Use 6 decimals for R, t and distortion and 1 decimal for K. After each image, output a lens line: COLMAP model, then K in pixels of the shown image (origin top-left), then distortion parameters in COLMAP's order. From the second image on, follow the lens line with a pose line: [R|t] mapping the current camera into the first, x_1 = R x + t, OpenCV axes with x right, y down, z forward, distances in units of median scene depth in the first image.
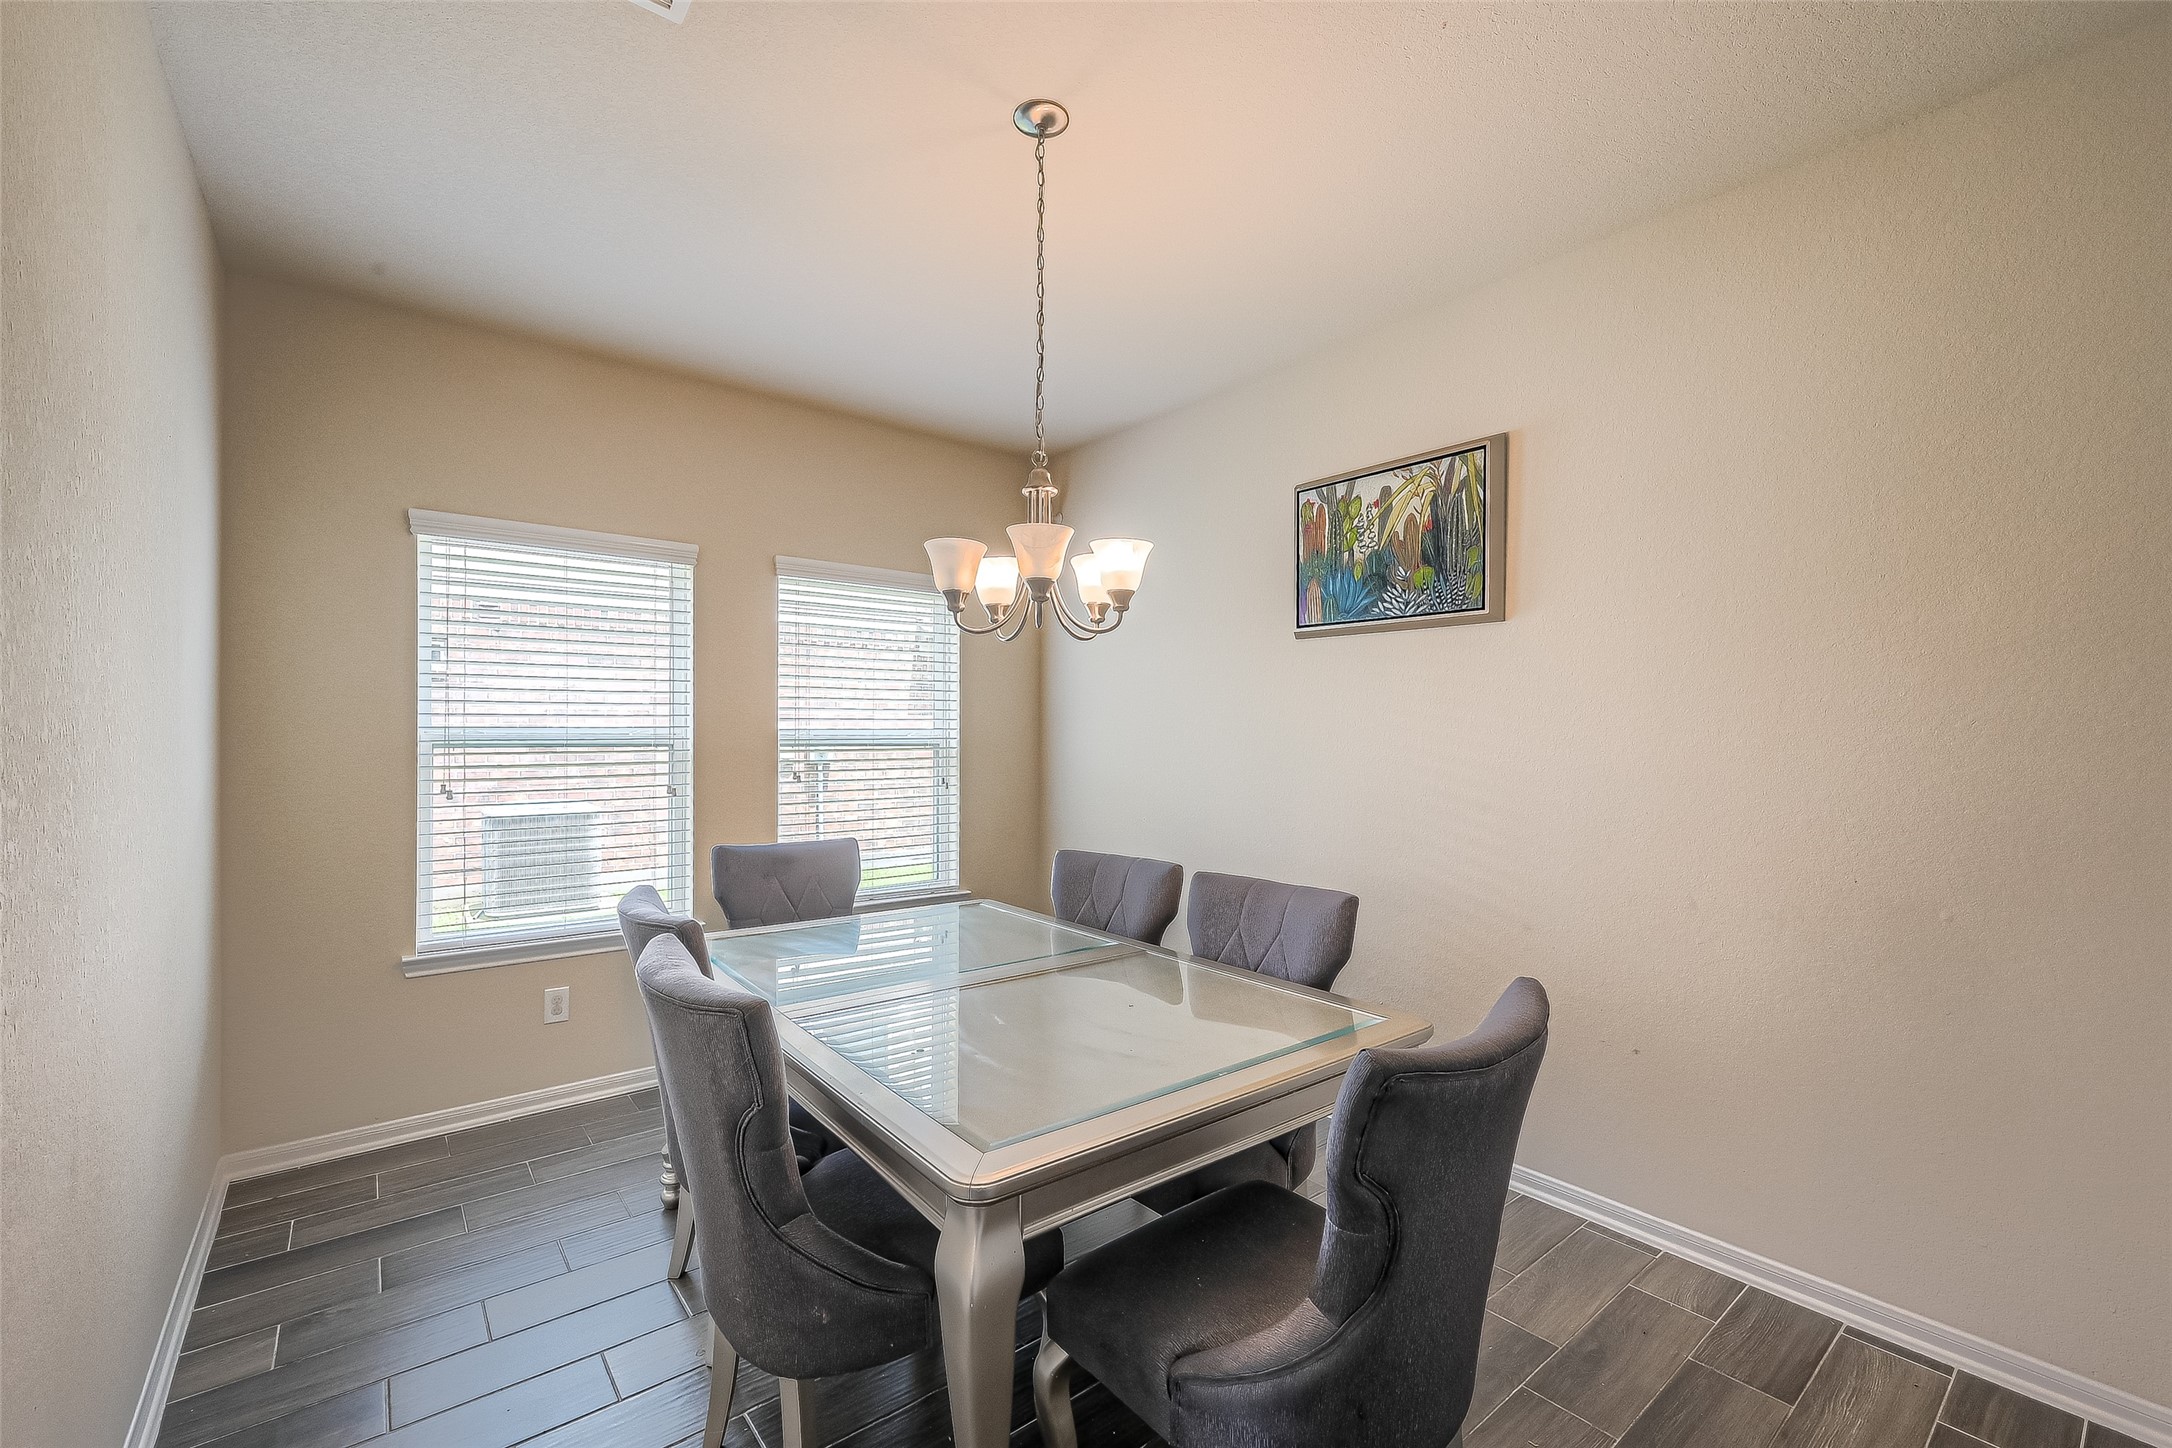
lens RADIAL K [[889.4, 0, 1061.9], [0, 889.4, 723.2], [0, 0, 1]] dist [0.000259, -0.000192]
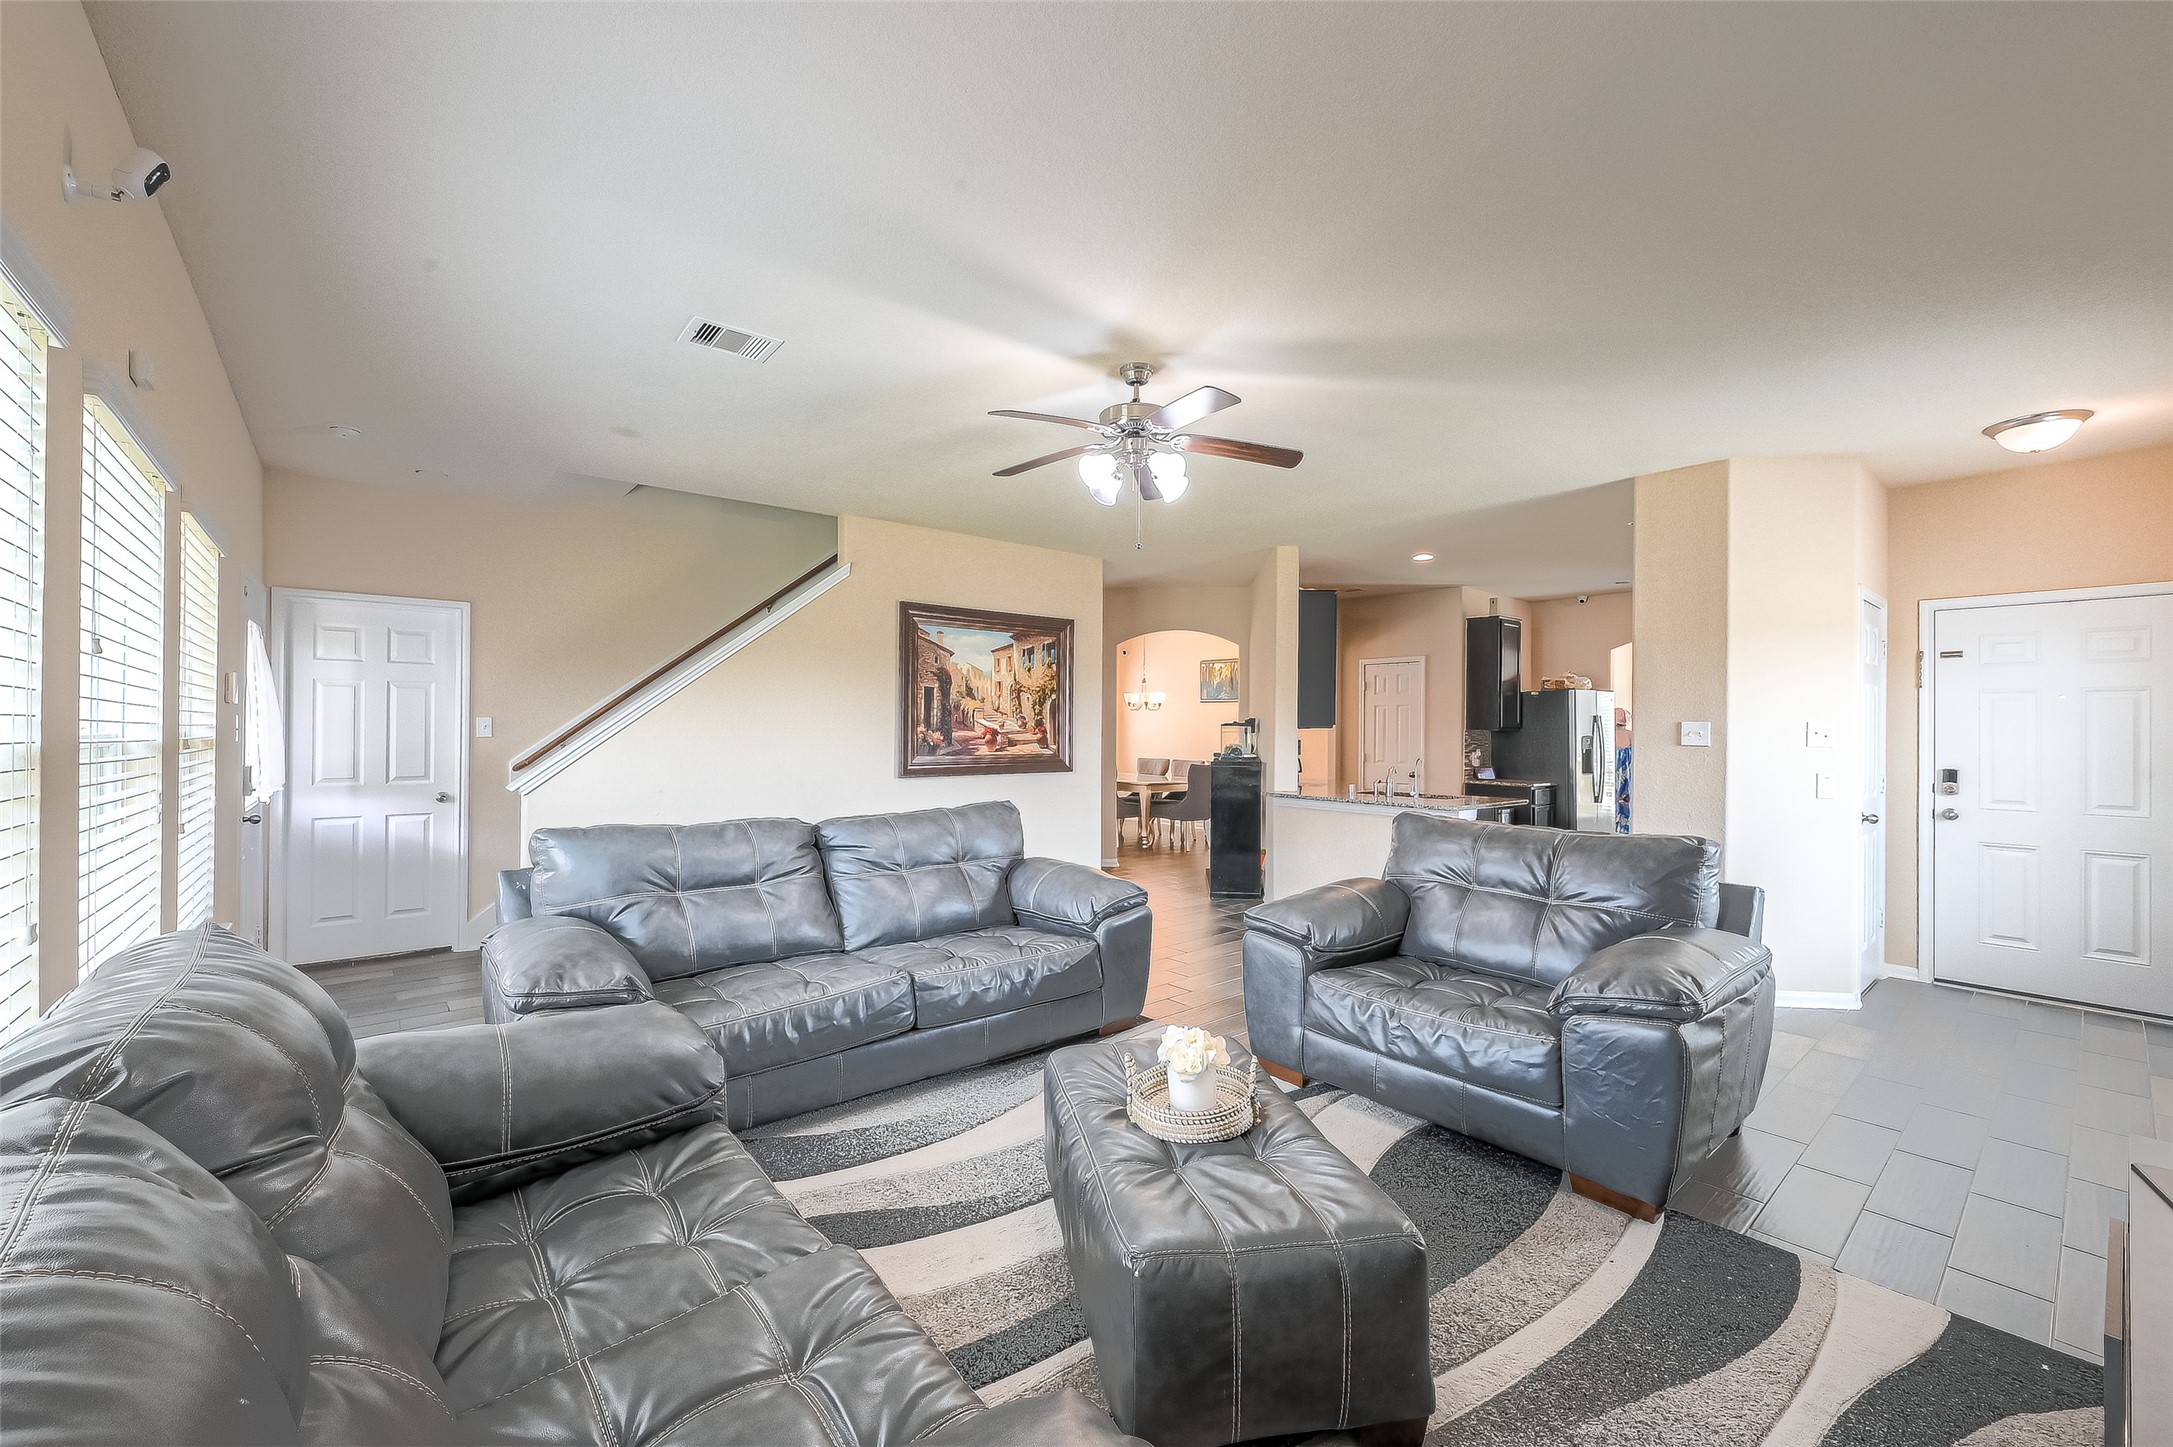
lens RADIAL K [[858.6, 0, 1086.5], [0, 858.6, 723.5], [0, 0, 1]] dist [0.000402, -0.000160]
pose [[0.998995, 0.003337, 0.044694, -0.411692], [-0.003764, 0.999948, 0.009462, -0.044950], [-0.044660, -0.009620, 0.998956, -2.836683]]
